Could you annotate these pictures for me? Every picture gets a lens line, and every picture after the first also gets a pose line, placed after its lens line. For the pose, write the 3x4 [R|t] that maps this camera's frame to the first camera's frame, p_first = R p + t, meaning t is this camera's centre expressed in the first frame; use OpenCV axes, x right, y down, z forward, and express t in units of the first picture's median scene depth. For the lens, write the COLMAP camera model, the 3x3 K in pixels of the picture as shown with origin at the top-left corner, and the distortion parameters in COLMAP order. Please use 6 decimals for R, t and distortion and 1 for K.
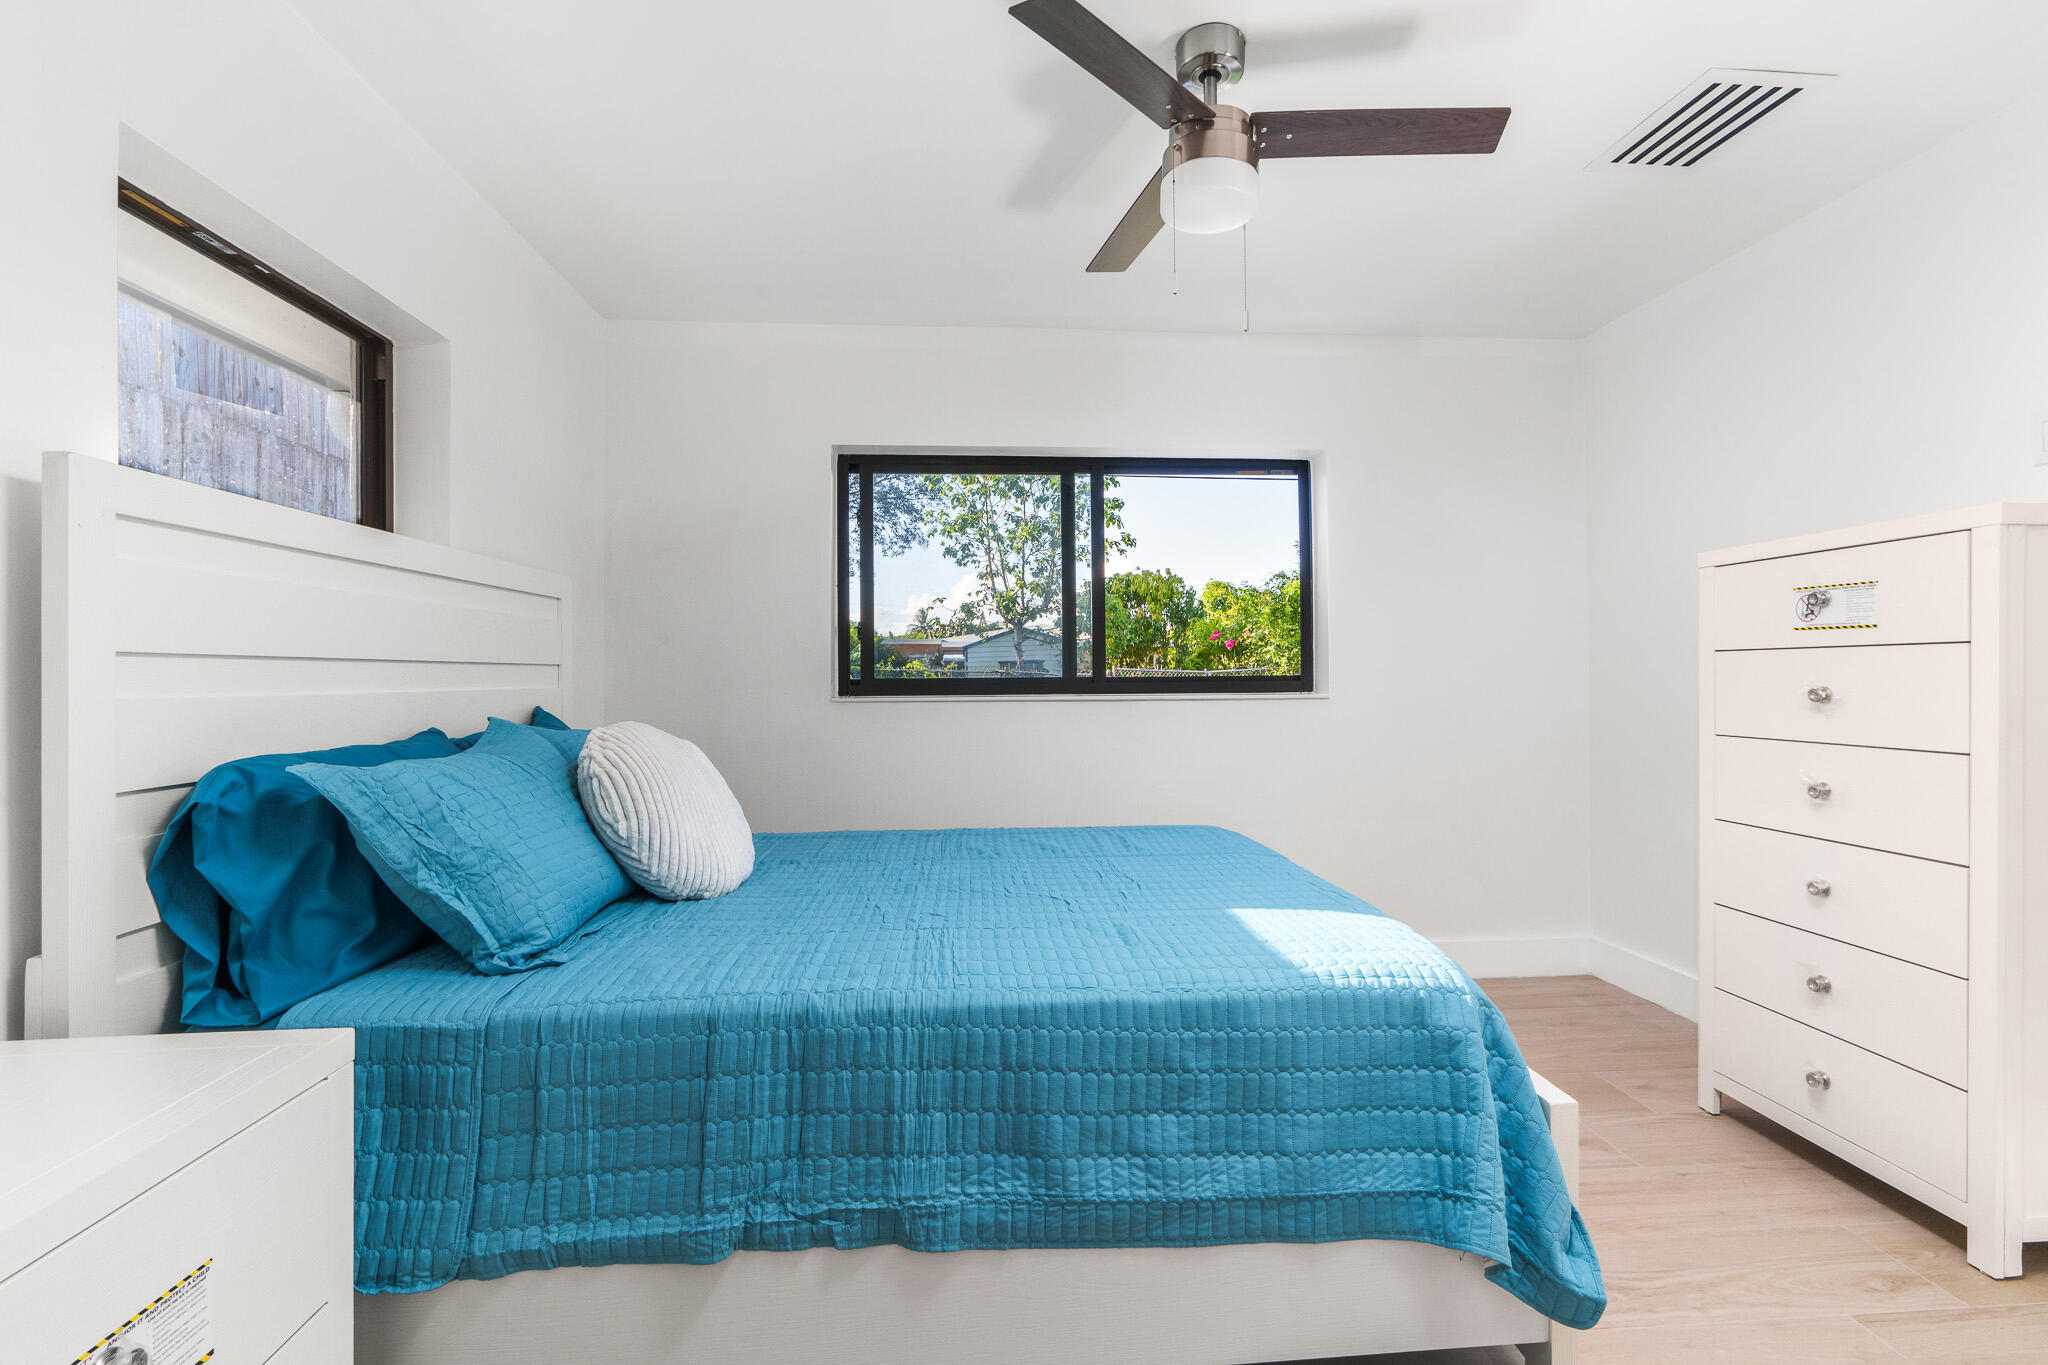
lens RADIAL K [[940.0, 0, 1020.9], [0, 940.0, 674.7], [0, 0, 1]] dist [0.003187, 0.000527]
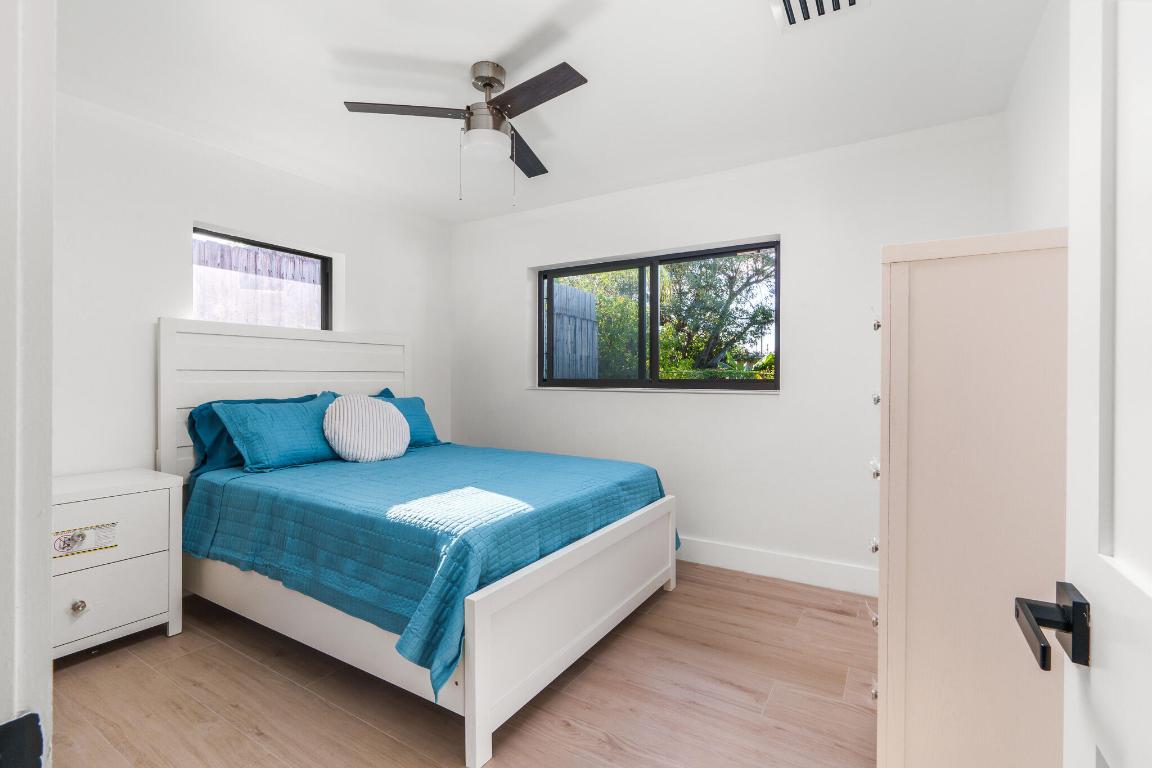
lens RADIAL K [[528.8, 0, 574.2], [0, 528.8, 379.6], [0, 0, 1]] dist [0.003187, 0.000527]
pose [[0.804423, 0.010581, -0.593963, 0.853586], [-0.006598, 0.999939, 0.008878, -0.005874], [0.594021, -0.003223, 0.804443, 0.151008]]
